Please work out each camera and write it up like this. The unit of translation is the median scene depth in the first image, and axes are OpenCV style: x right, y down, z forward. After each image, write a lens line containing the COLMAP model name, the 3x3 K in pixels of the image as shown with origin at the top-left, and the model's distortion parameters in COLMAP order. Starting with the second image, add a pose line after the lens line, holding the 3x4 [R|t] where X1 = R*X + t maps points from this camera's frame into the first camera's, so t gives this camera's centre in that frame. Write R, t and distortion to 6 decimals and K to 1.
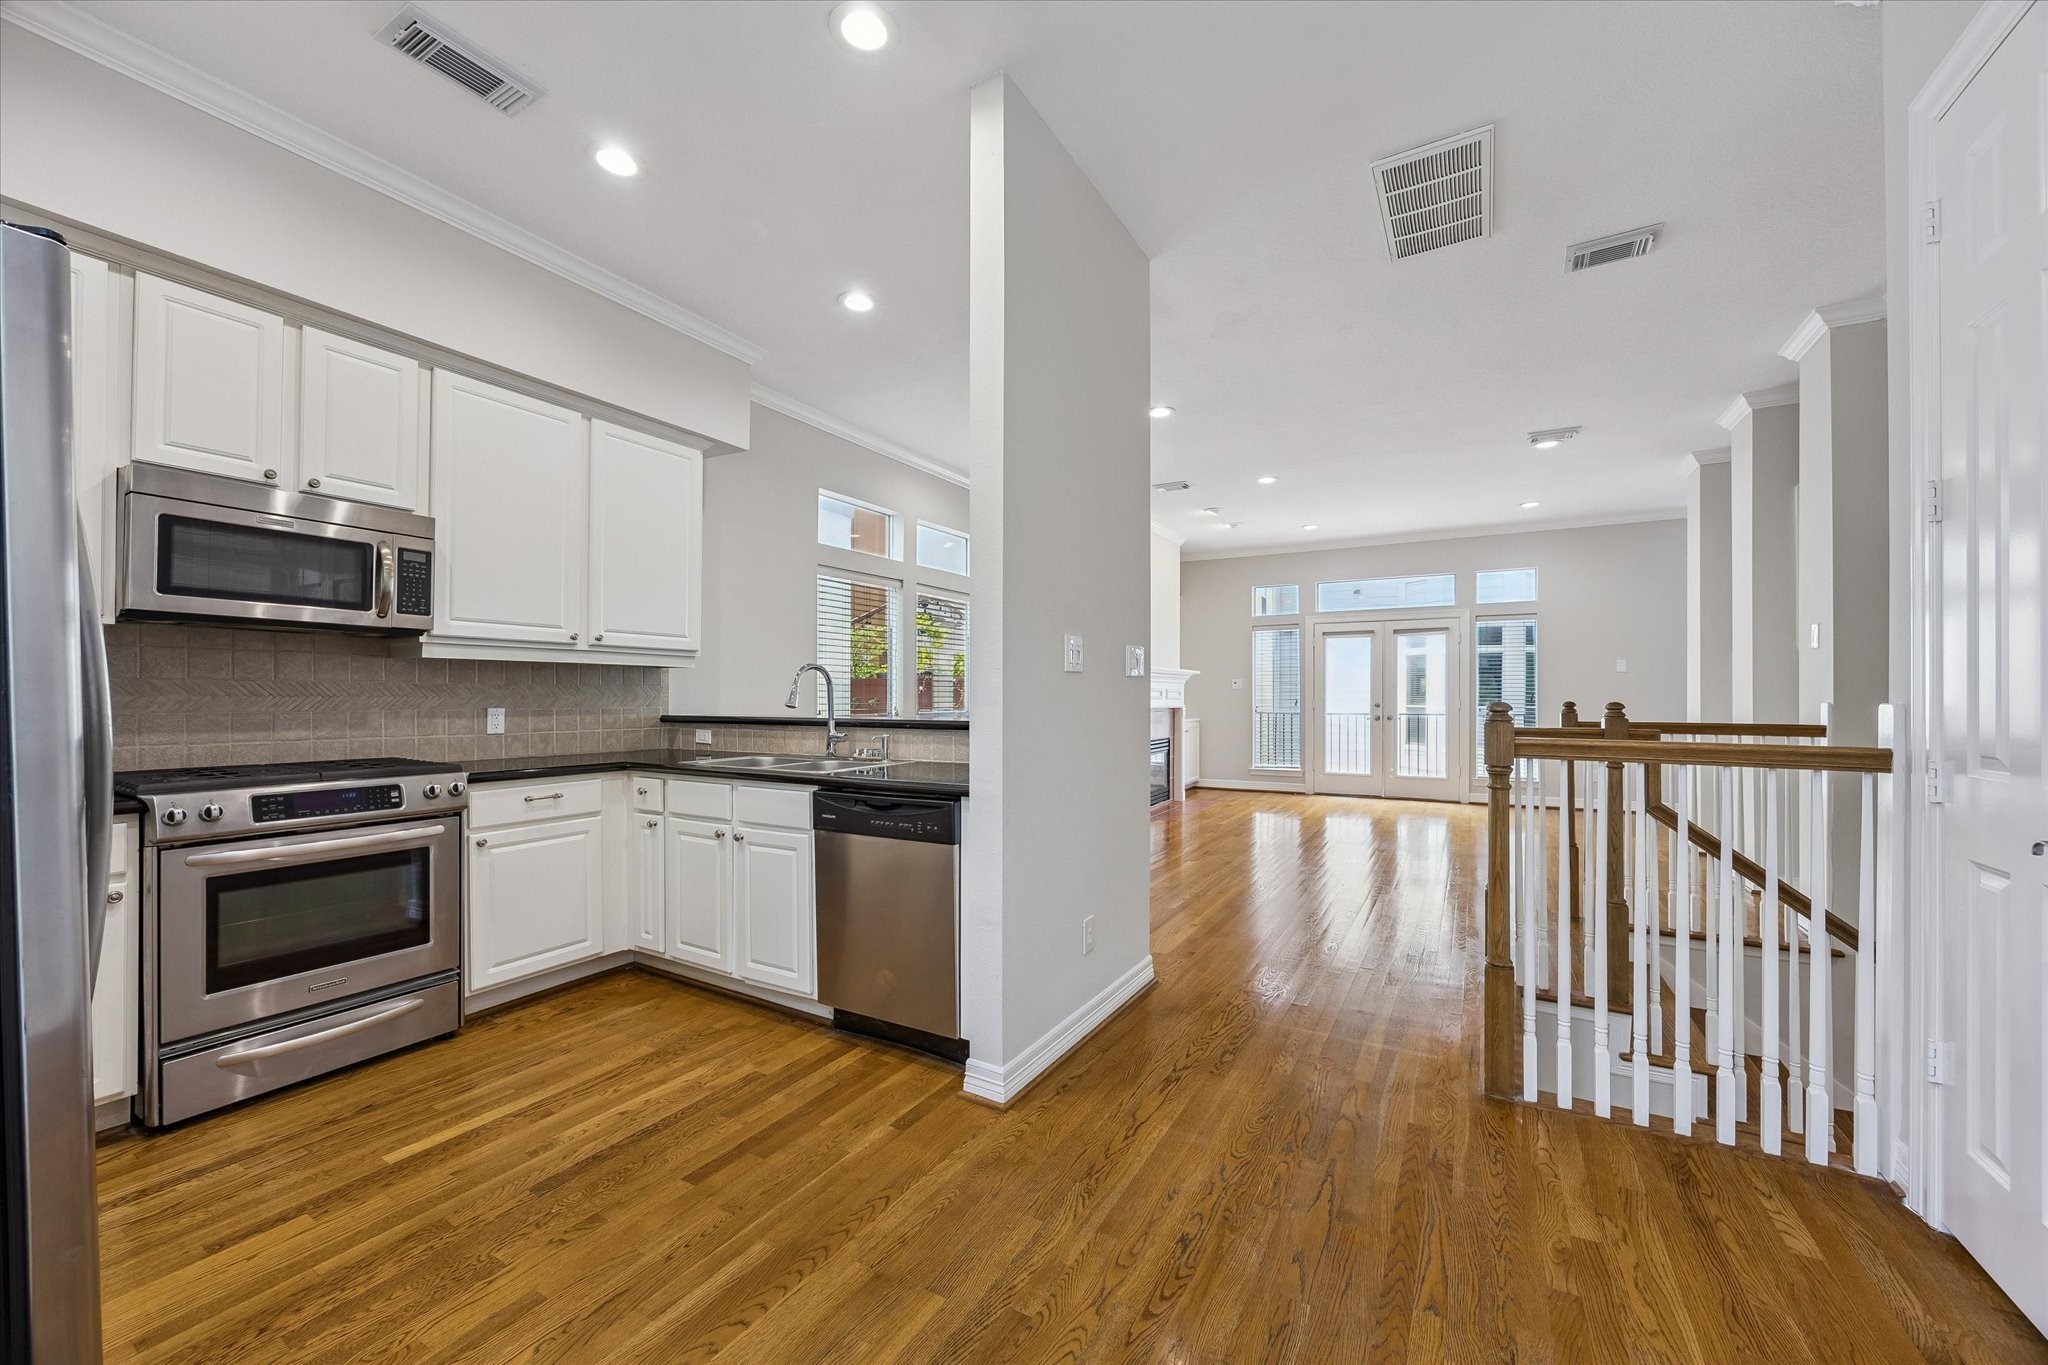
lens RADIAL K [[788.4, 0, 1023.9], [0, 788.4, 696.5], [0, 0, 1]] dist [-0.004738, -0.000334]
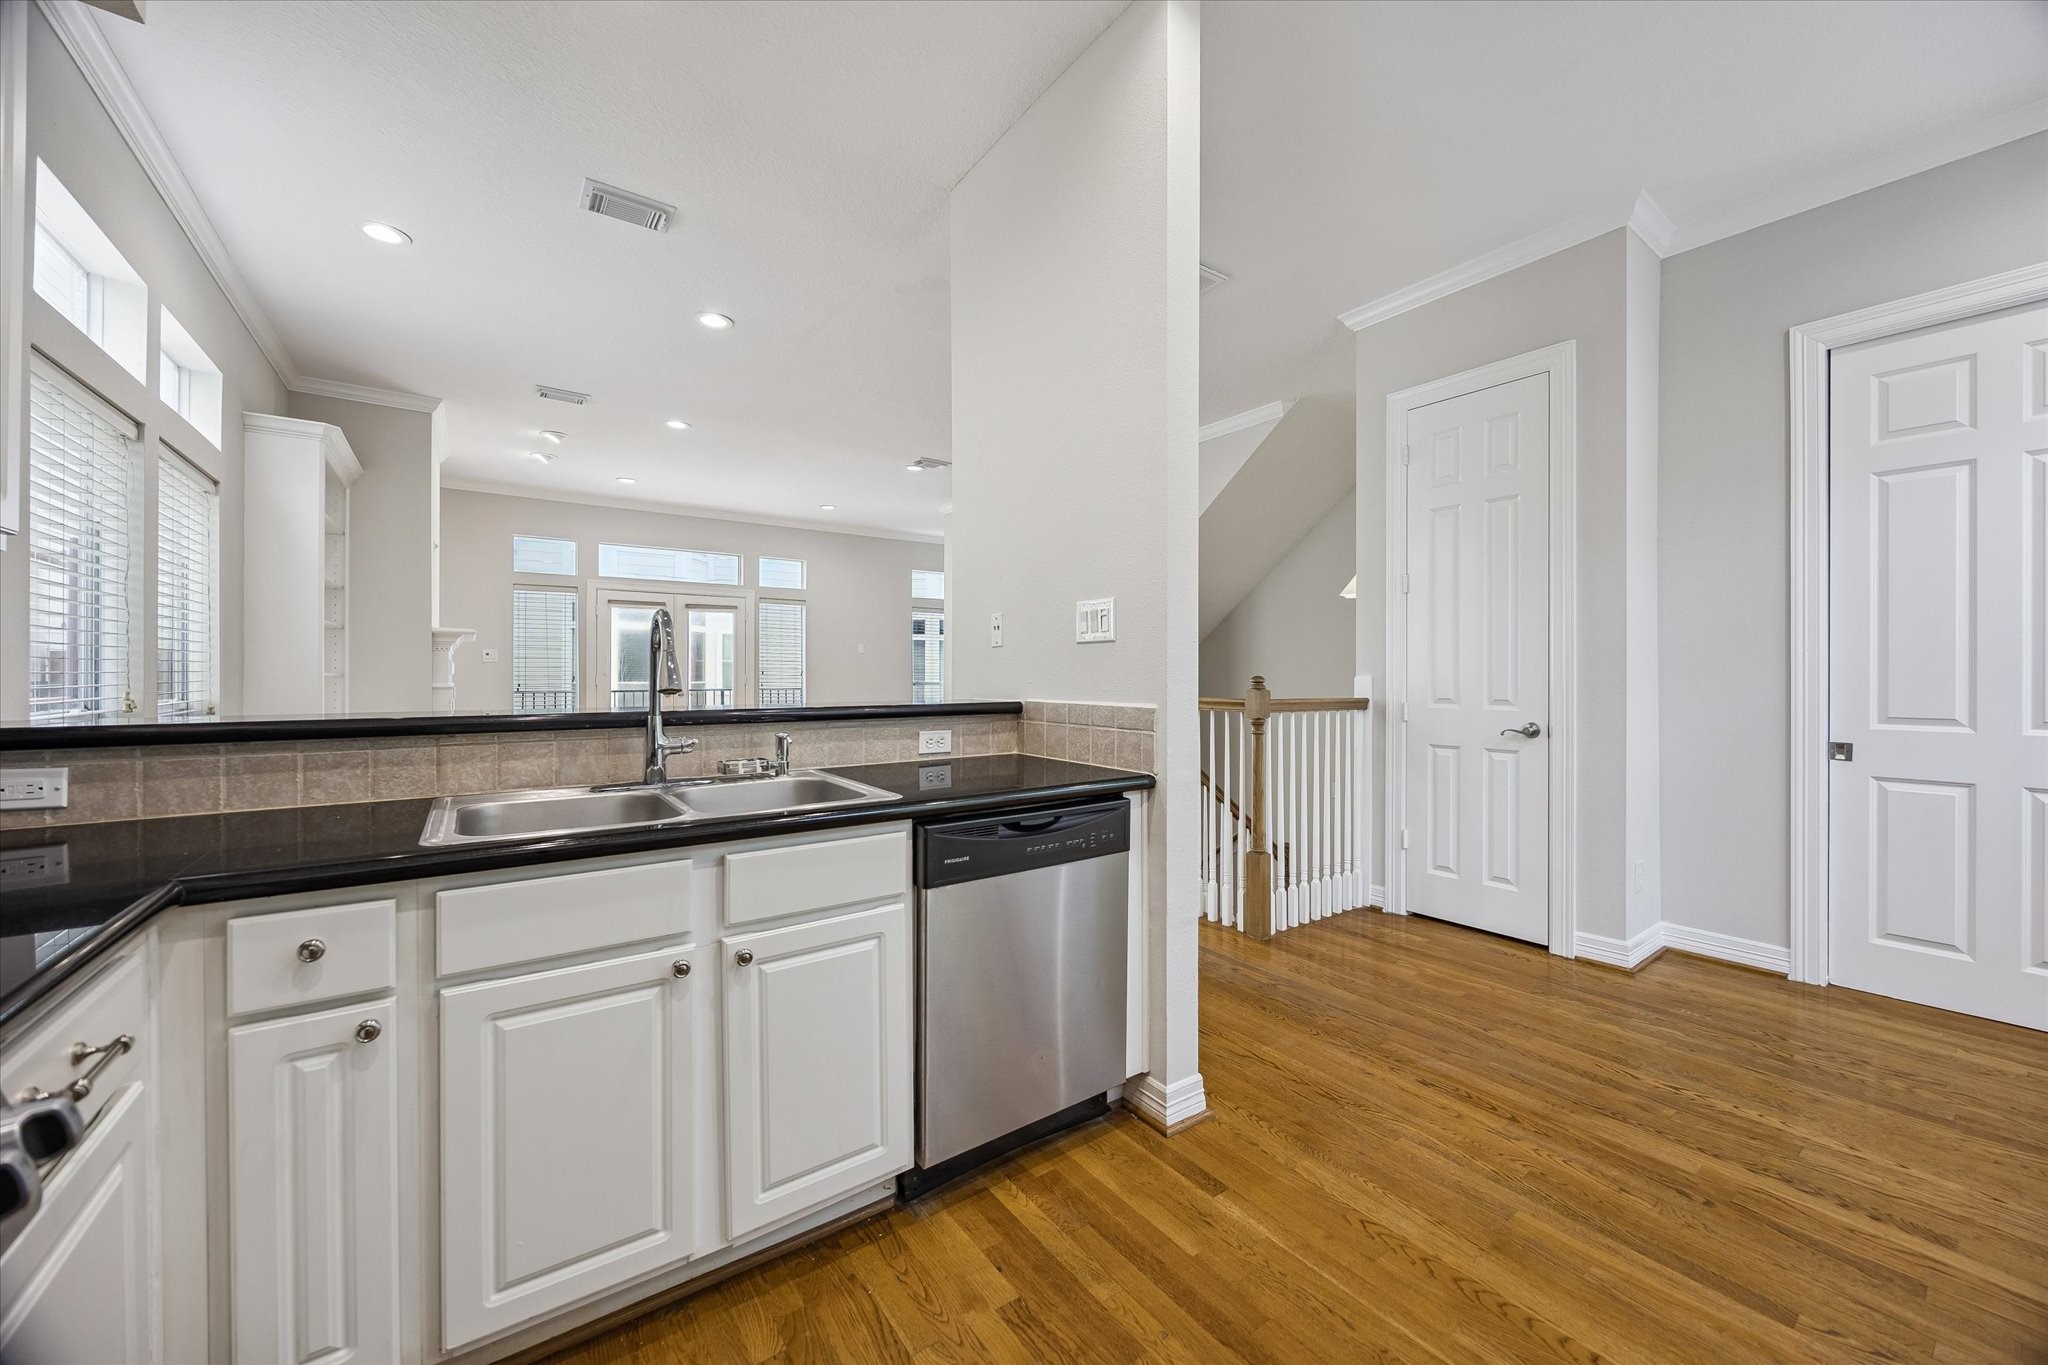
lens RADIAL K [[788.4, 0, 1033.2], [0, 788.4, 677.1], [0, 0, 1]] dist [-0.004738, -0.000334]
pose [[0.387258, -0.002945, 0.921967, -0.756105], [-0.002416, 0.999988, 0.004209, 0.002034], [-0.921968, -0.003857, 0.387247, 0.653410]]
